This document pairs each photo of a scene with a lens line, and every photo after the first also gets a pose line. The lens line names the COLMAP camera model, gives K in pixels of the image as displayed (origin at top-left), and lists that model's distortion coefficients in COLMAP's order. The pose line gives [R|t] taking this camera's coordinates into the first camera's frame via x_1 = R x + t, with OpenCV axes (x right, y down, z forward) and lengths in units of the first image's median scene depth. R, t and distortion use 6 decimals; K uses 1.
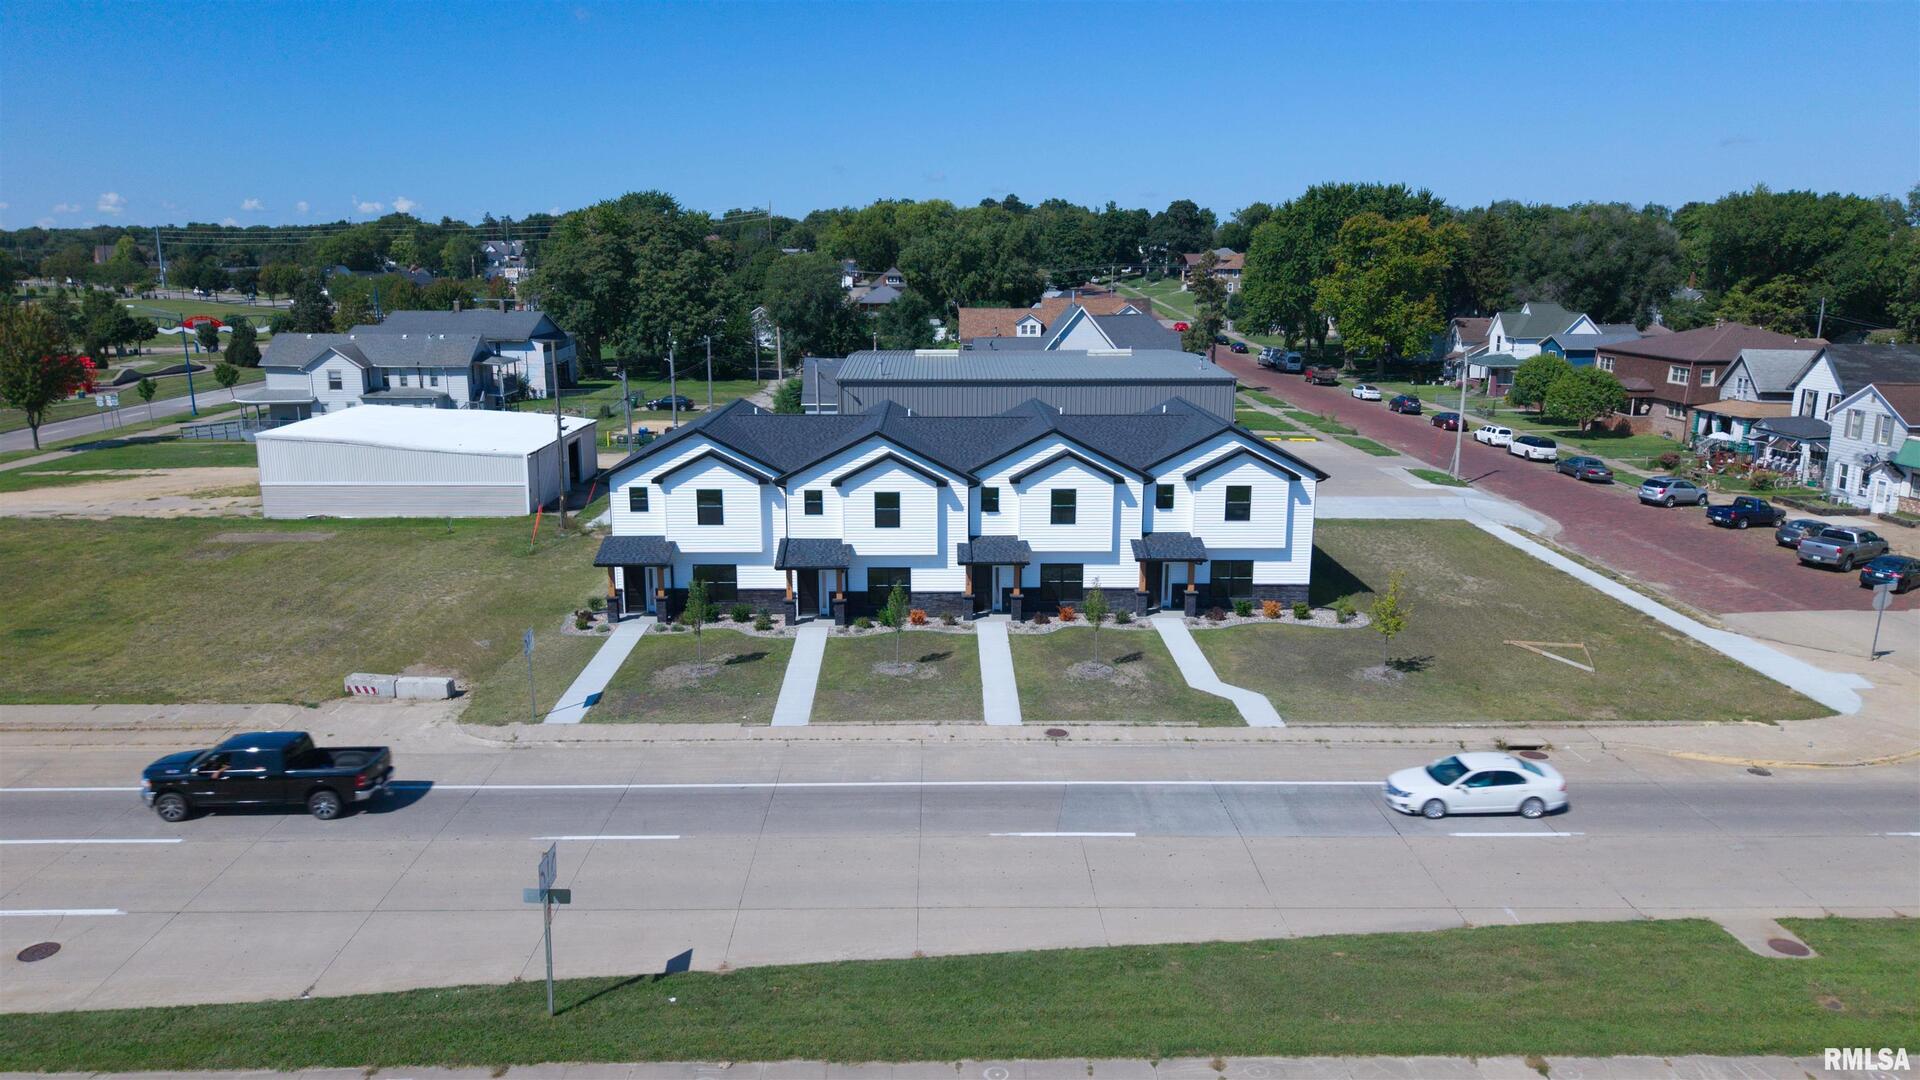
lens RADIAL K [[1284.5, 0, 951.4], [0, 1284.5, 538.5], [0, 0, 1]] dist [0.023761, -0.024285]
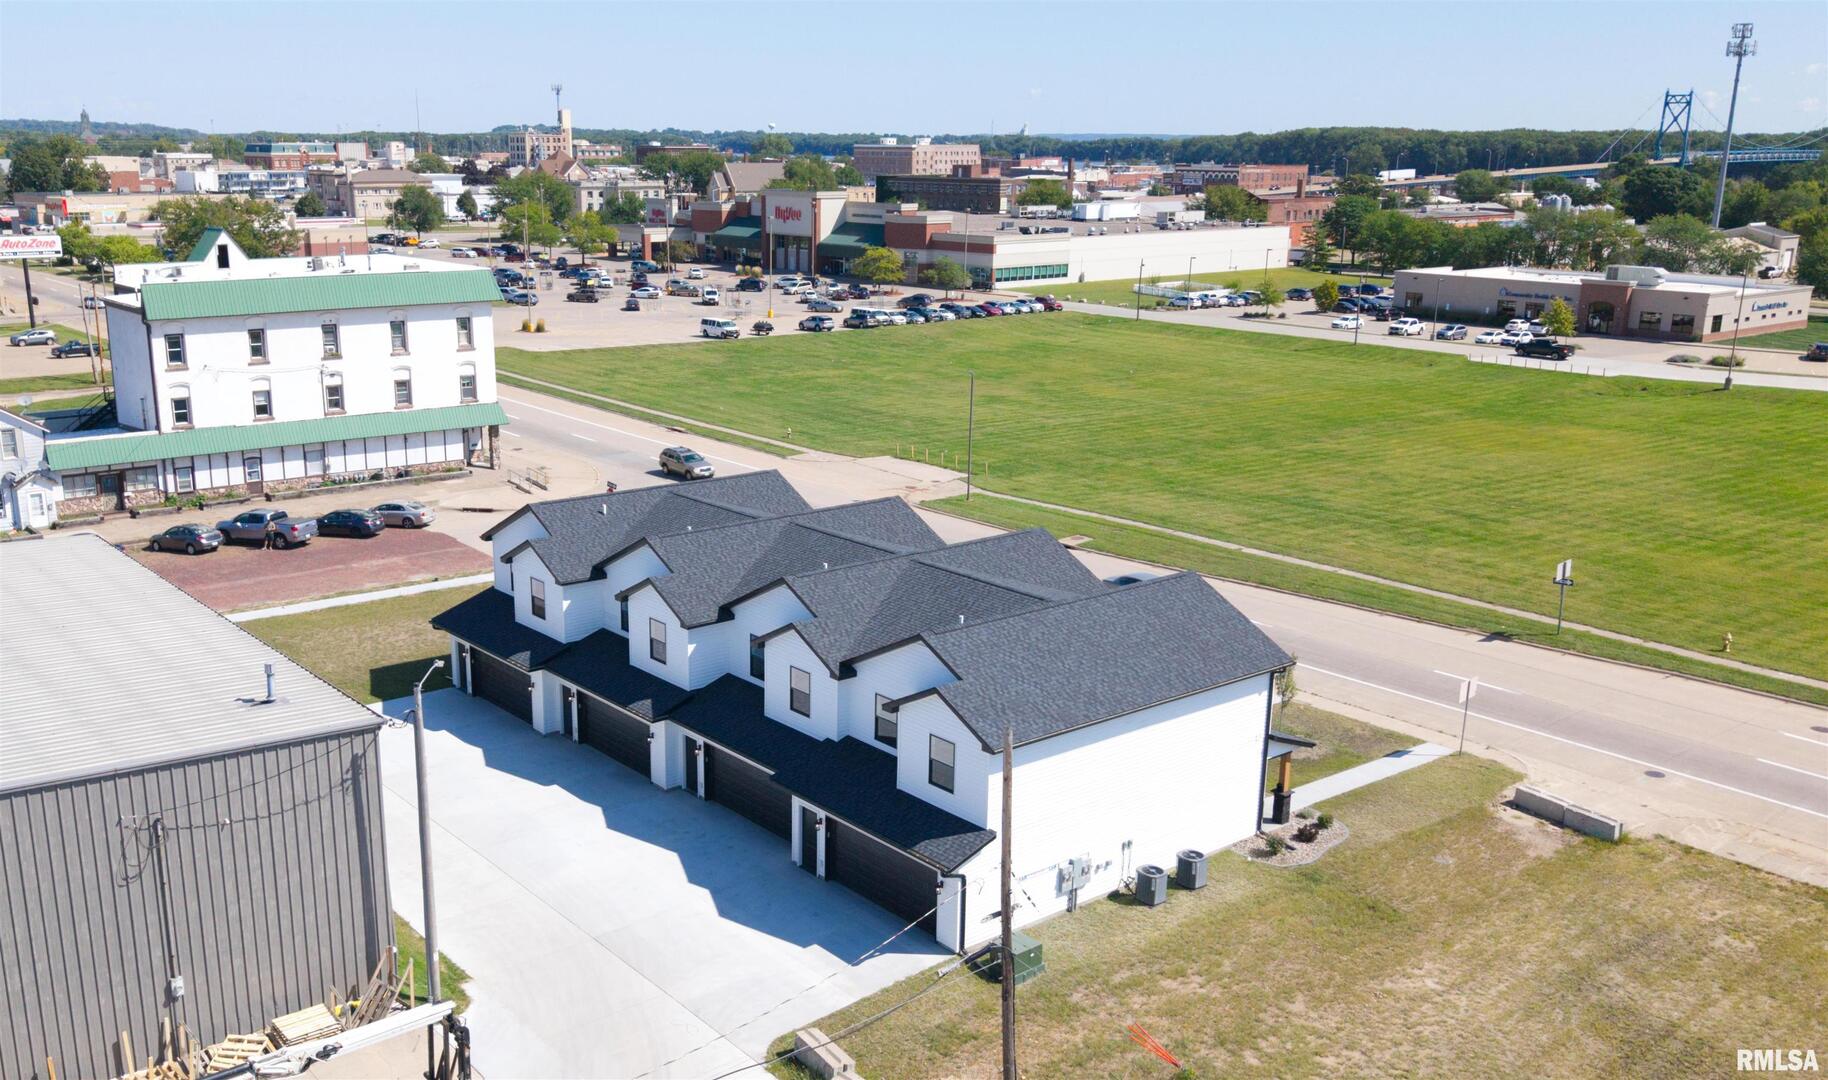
lens RADIAL K [[1633.8, 0, 834.3], [0, 1633.8, 589.8], [0, 0, 1]] dist [0.007606, -0.000432]
pose [[-0.614939, -0.213755, 0.759051, -0.824319], [0.162004, 0.907785, 0.386886, -0.496140], [-0.771754, 0.360881, -0.523603, 1.682226]]
